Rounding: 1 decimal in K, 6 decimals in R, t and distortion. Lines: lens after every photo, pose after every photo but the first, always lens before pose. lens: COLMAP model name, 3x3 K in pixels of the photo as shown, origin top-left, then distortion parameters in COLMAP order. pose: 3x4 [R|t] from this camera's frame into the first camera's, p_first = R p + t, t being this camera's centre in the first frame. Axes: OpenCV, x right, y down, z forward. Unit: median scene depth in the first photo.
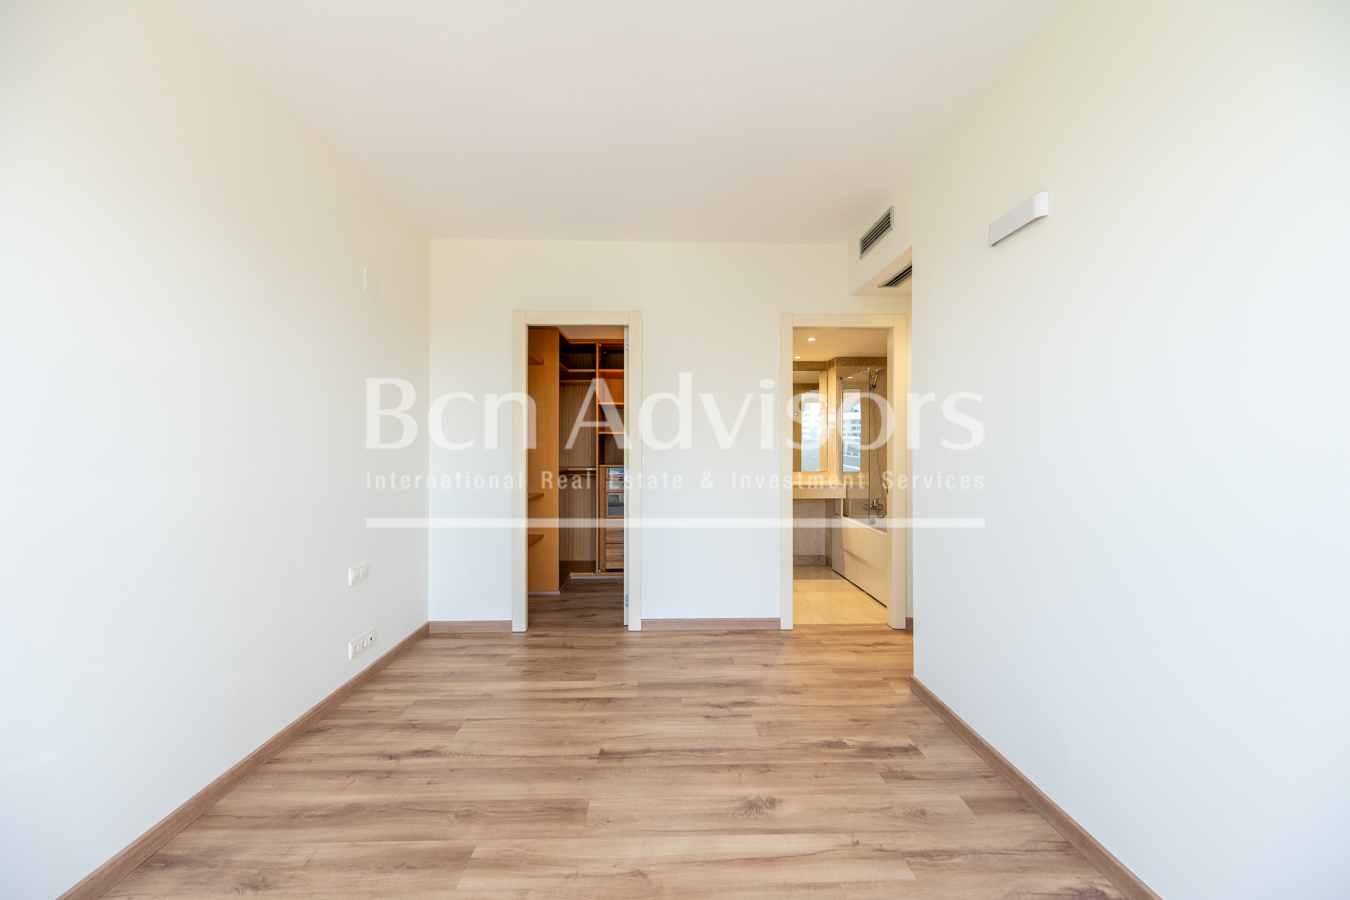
lens RADIAL K [[533.3, 0, 664.2], [0, 533.3, 443.0], [0, 0, 1]] dist [-0.002493, 0.000189]
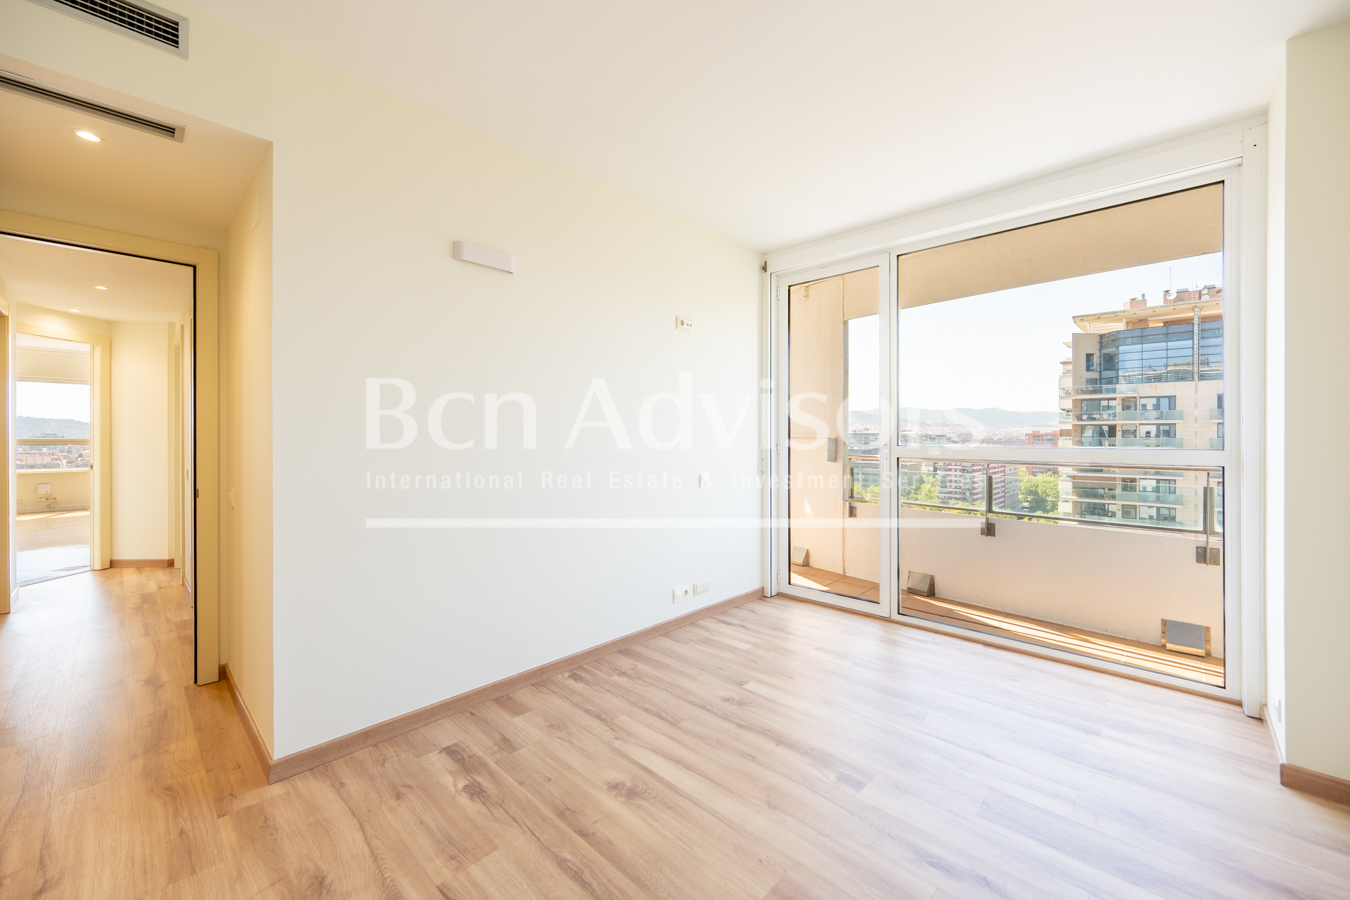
lens RADIAL K [[533.3, 0, 695.8], [0, 533.3, 440.1], [0, 0, 1]] dist [-0.002493, 0.000189]
pose [[-0.733101, -0.008273, 0.680069, -0.505103], [-0.003735, 0.999960, 0.008138, 0.011496], [-0.680109, 0.003425, -0.733103, 1.403500]]
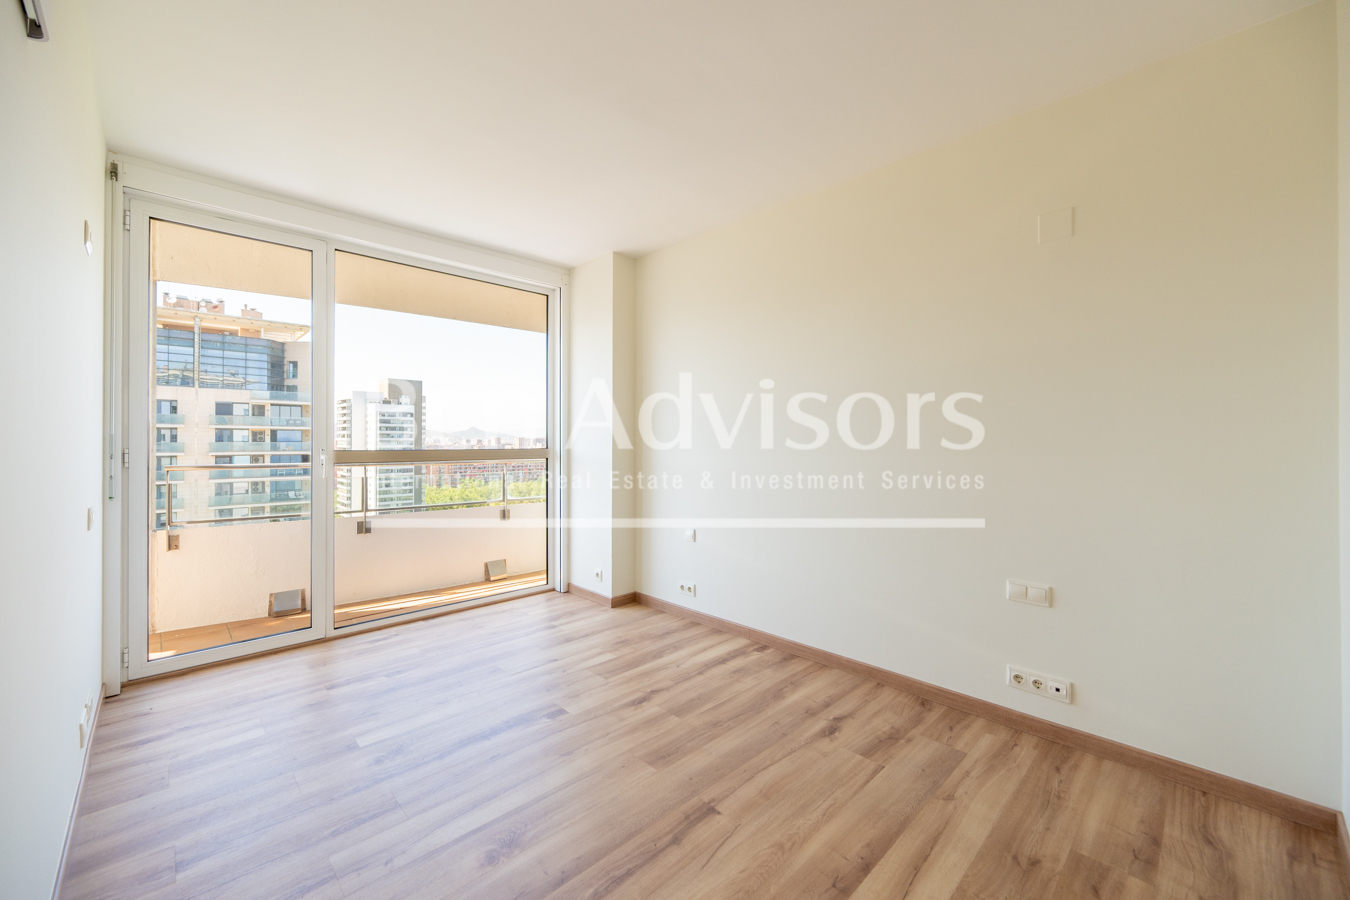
lens RADIAL K [[533.3, 0, 661.4], [0, 533.3, 433.9], [0, 0, 1]] dist [-0.002493, 0.000189]
pose [[-0.731582, -0.007407, -0.681713, 0.500082], [0.002455, 0.999906, -0.013498, 0.018473], [0.681749, -0.011548, -0.731495, 1.548751]]
